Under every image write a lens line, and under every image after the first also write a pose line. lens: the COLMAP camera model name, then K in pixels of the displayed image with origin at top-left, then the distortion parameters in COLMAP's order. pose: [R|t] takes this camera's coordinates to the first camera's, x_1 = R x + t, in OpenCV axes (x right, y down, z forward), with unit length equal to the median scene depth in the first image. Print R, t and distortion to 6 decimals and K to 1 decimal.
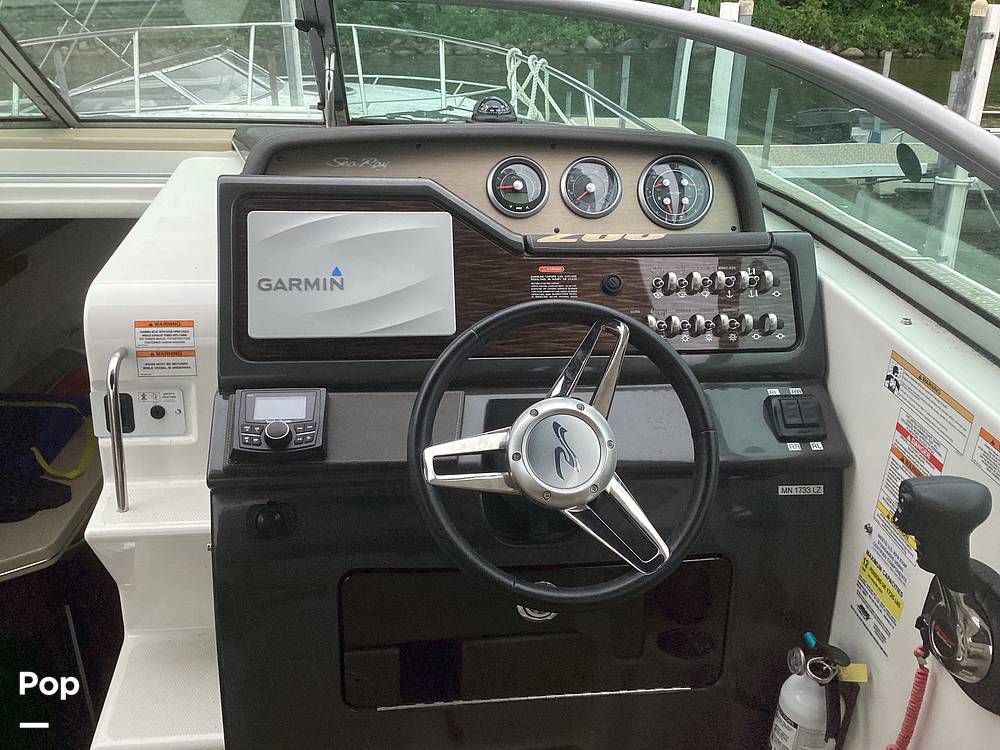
lens RADIAL K [[918.0, 0, 502.1], [0, 918.0, 367.4], [0, 0, 1]] dist [0.066495, 0.000000]
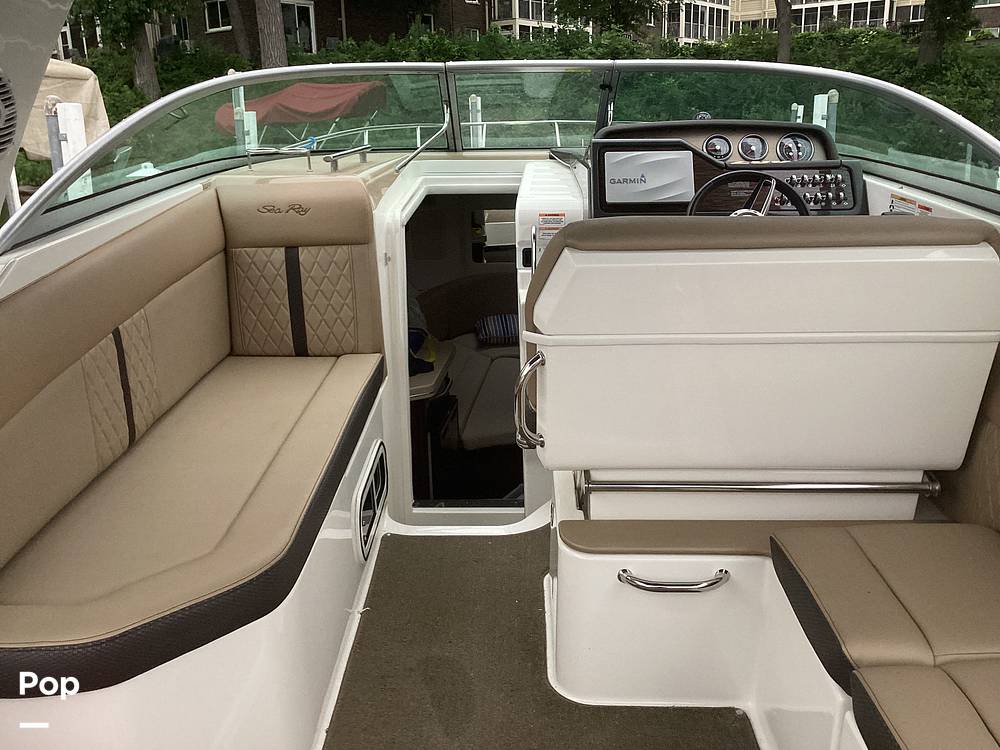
lens RADIAL K [[918.0, 0, 504.2], [0, 918.0, 383.2], [0, 0, 1]] dist [0.066495, 0.000000]
pose [[0.992116, 0.005201, -0.125218, -0.217135], [-0.019332, 0.993531, -0.111903, 0.635830], [0.123826, 0.113441, 0.985798, -1.188060]]
